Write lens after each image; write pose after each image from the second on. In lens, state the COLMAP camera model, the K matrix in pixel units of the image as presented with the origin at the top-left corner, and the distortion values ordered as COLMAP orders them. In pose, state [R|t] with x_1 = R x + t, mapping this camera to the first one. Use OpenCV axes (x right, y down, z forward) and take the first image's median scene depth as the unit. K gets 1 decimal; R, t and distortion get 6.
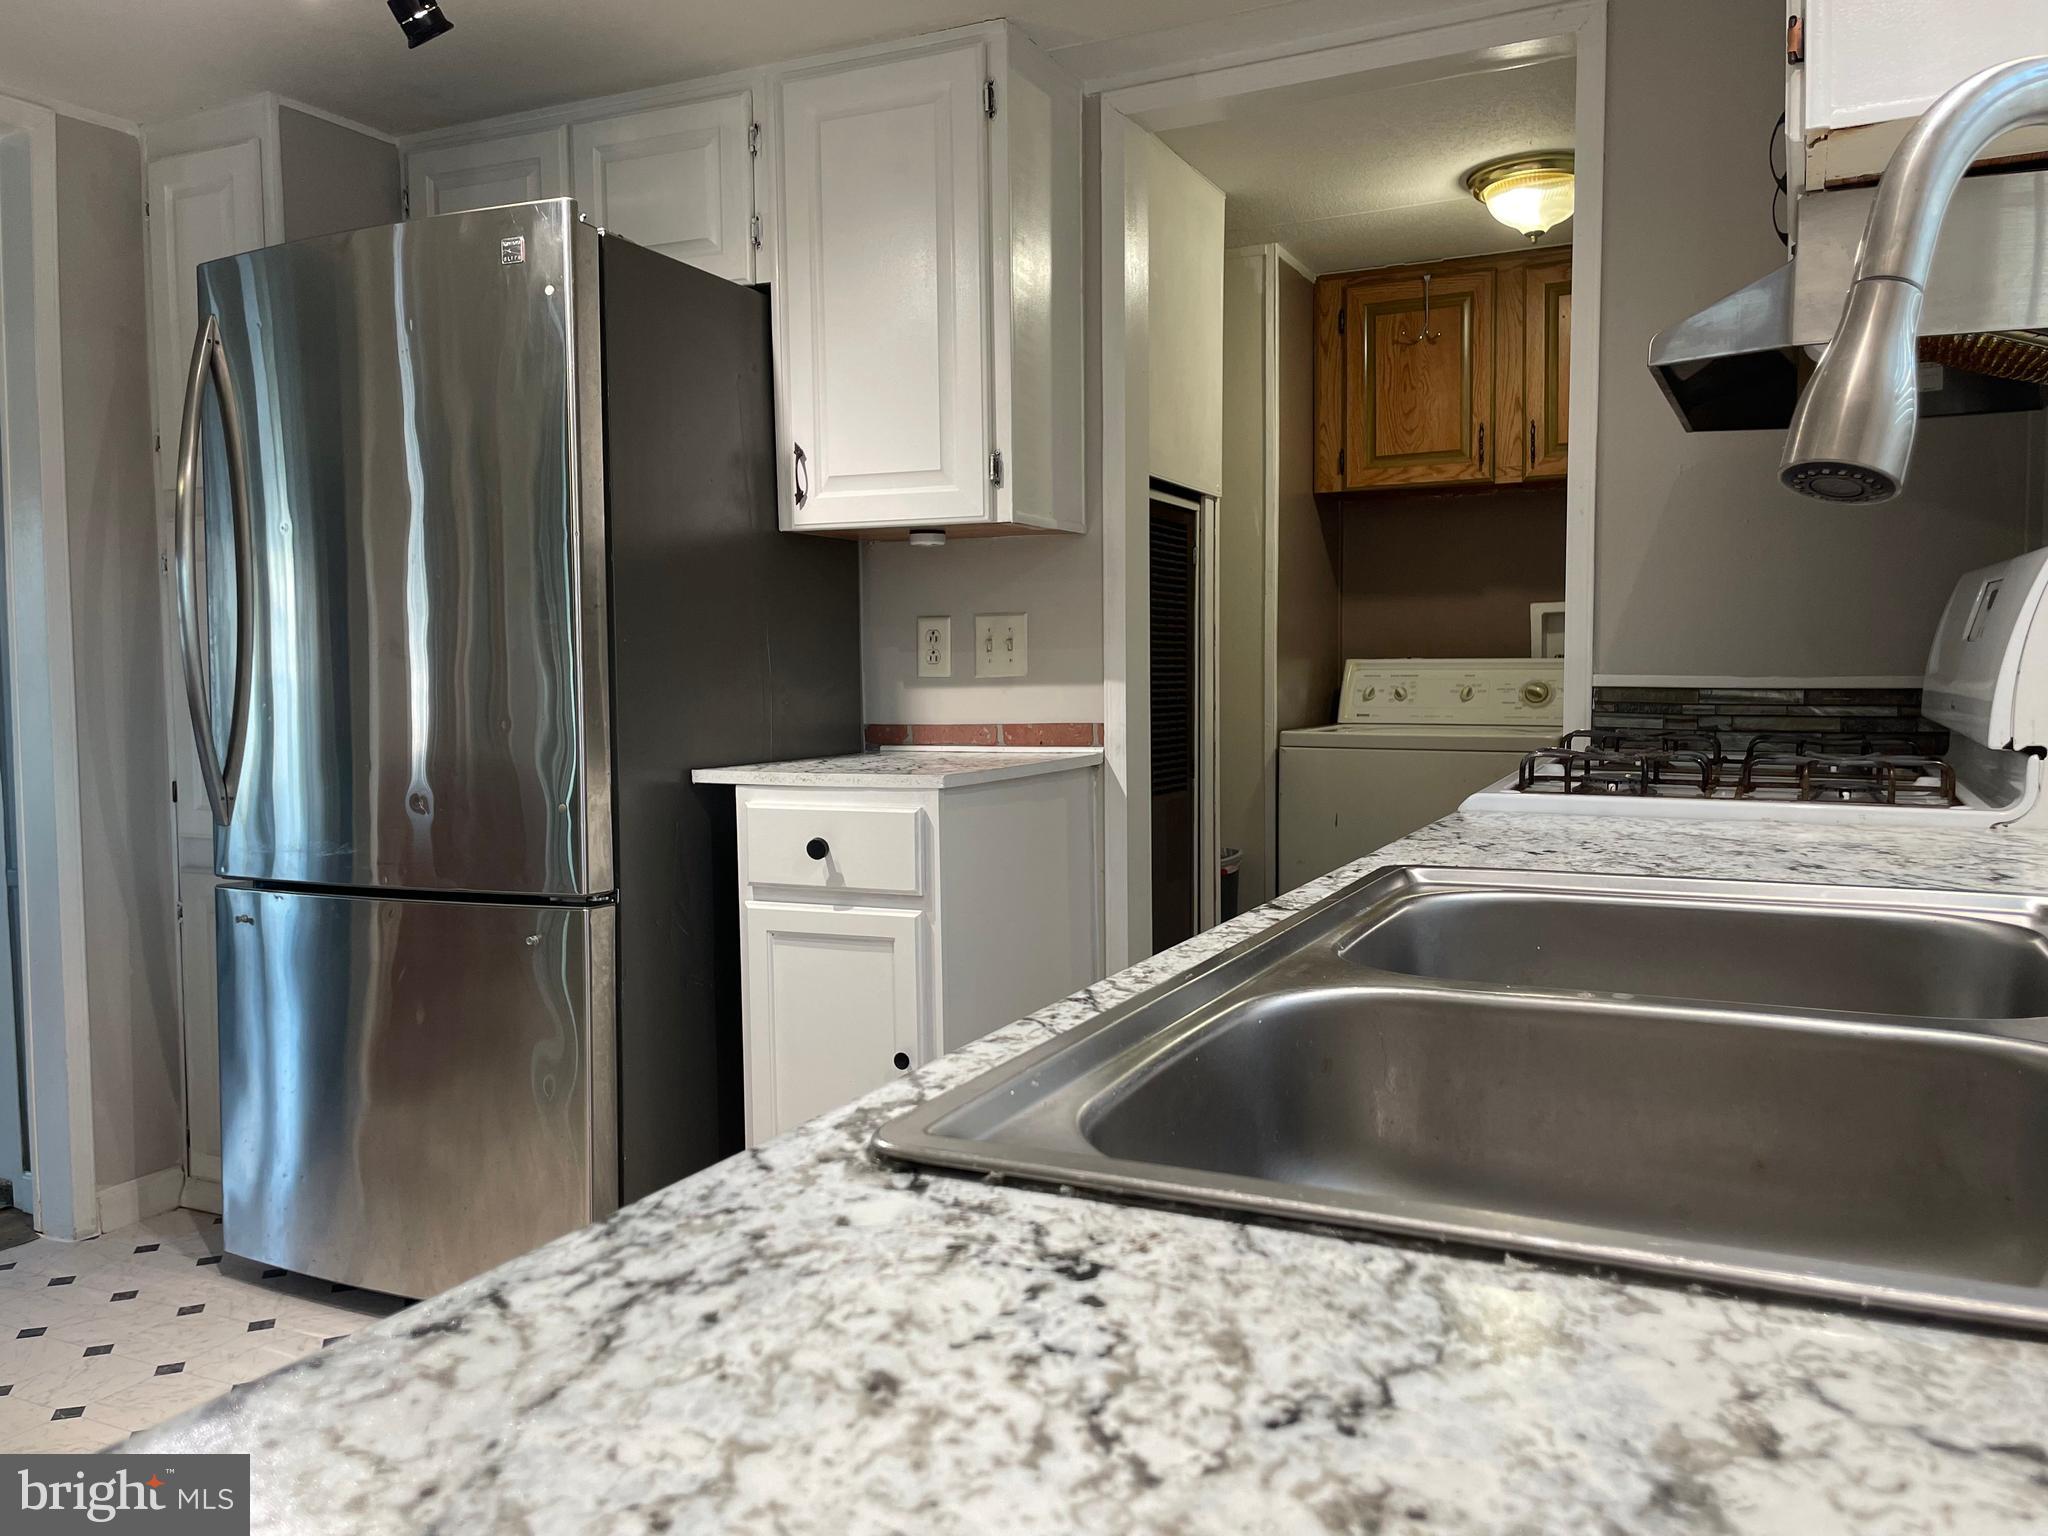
lens RADIAL K [[1565.5, 0, 1025.8], [0, 1565.5, 775.4], [0, 0, 1]] dist [0.063058, -0.041632]
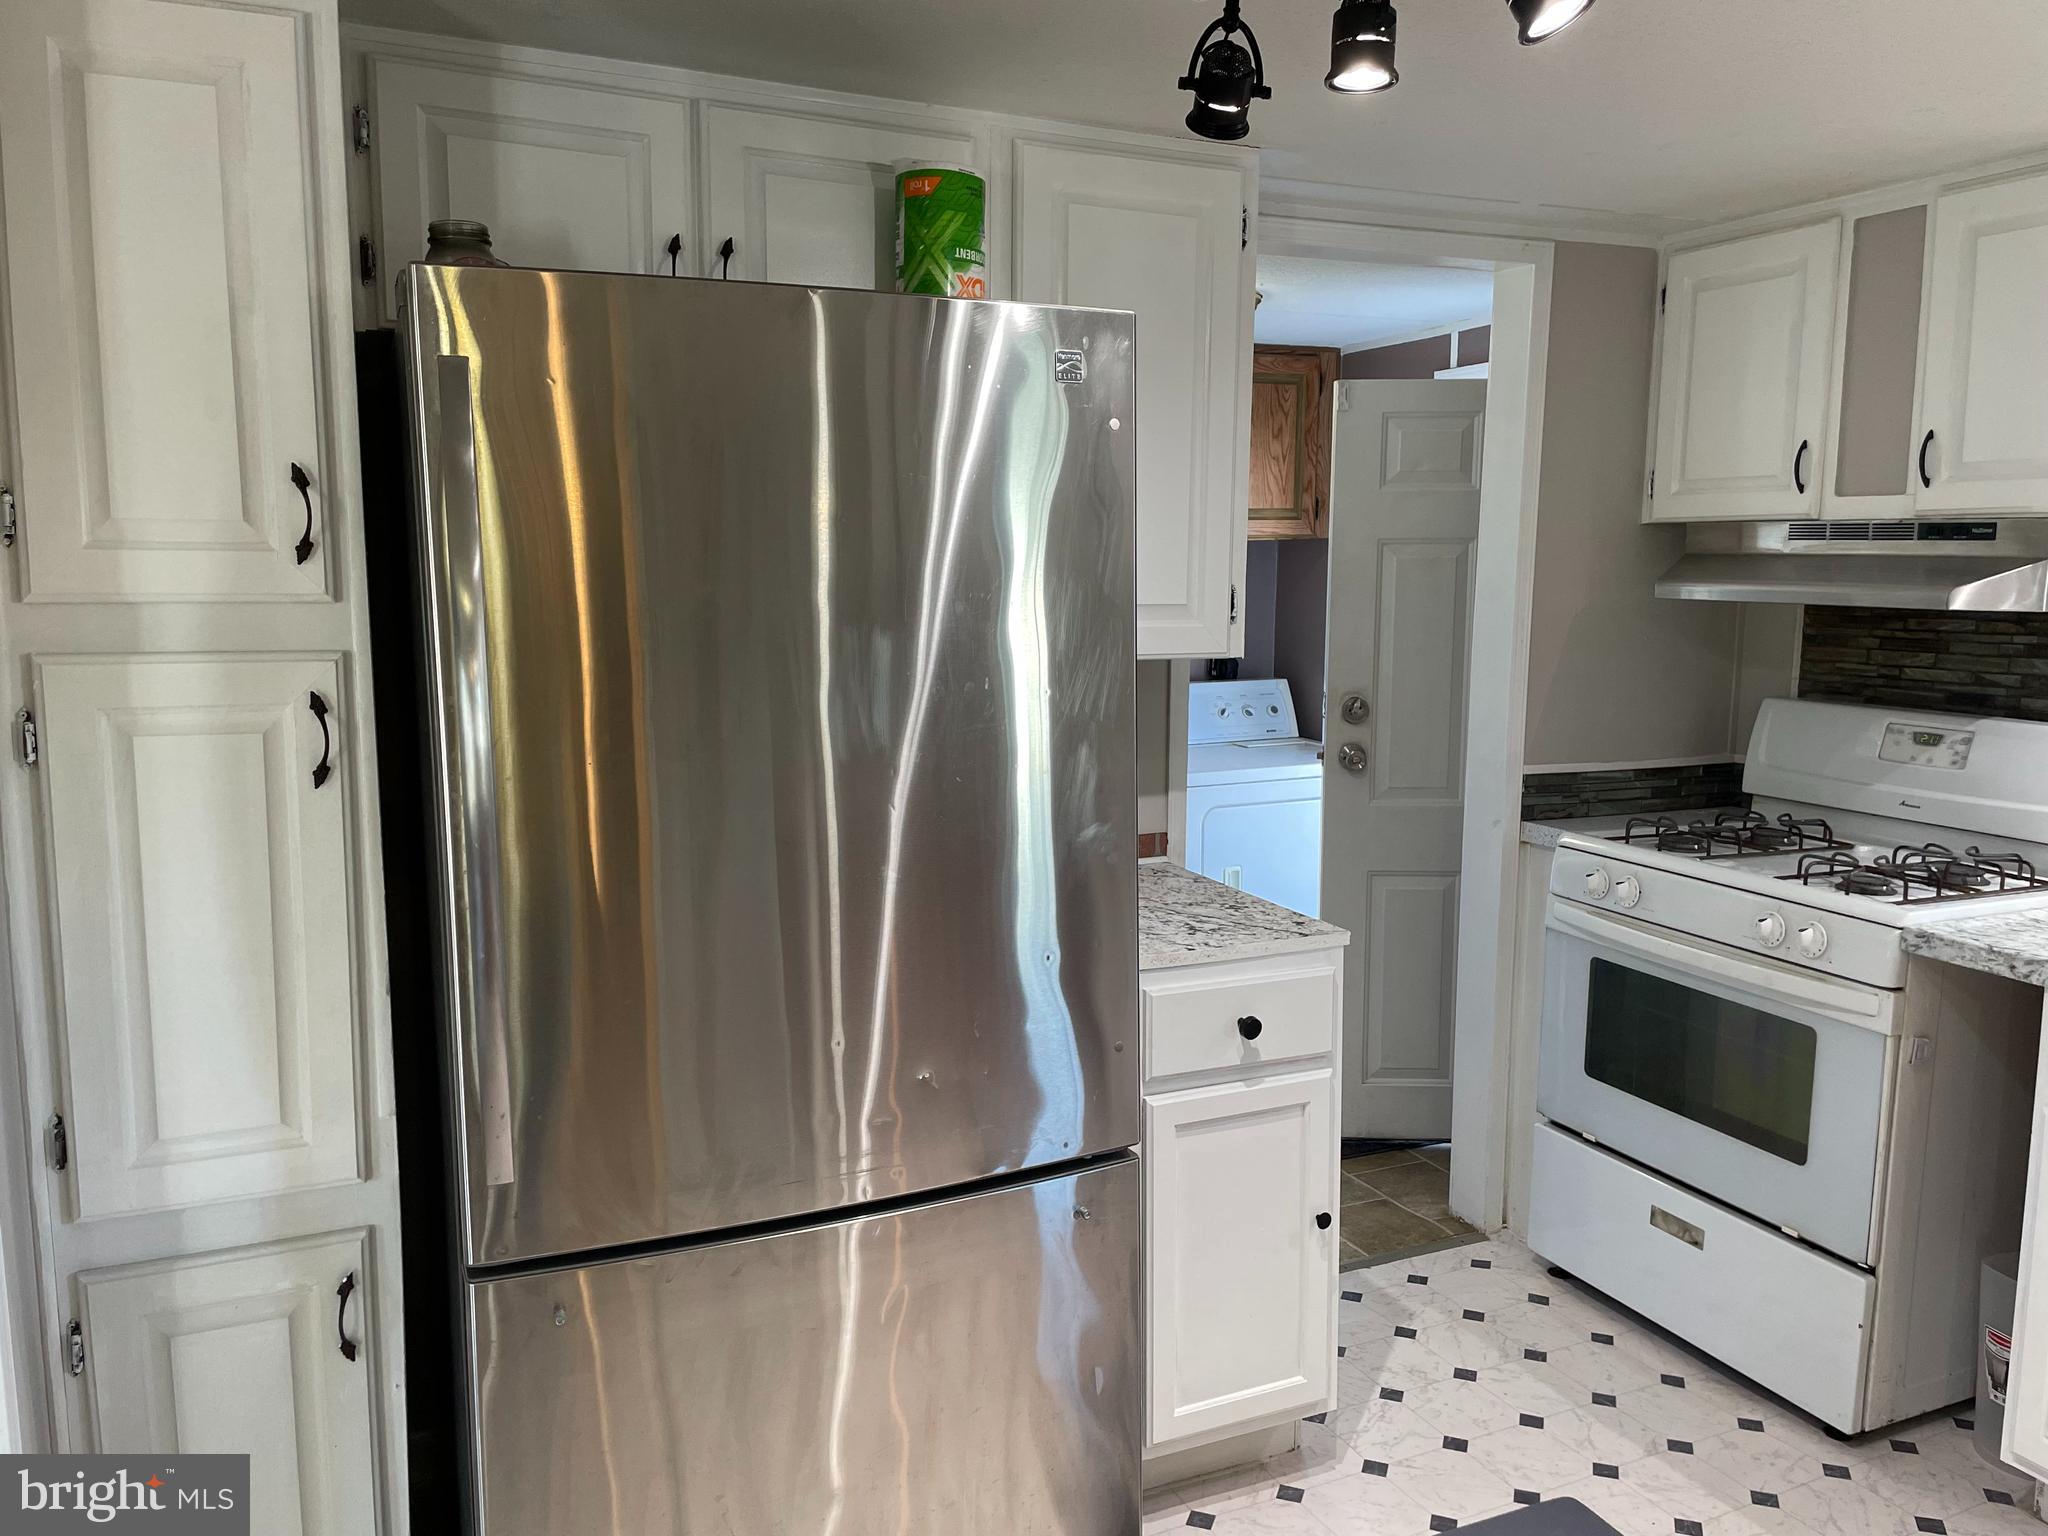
lens RADIAL K [[1565.5, 0, 1021.2], [0, 1565.5, 776.4], [0, 0, 1]] dist [0.063058, -0.041632]
pose [[0.661900, -0.089944, 0.744176, -0.897517], [0.047402, 0.995810, 0.078196, -0.181091], [-0.748092, -0.016482, 0.663391, 0.470151]]
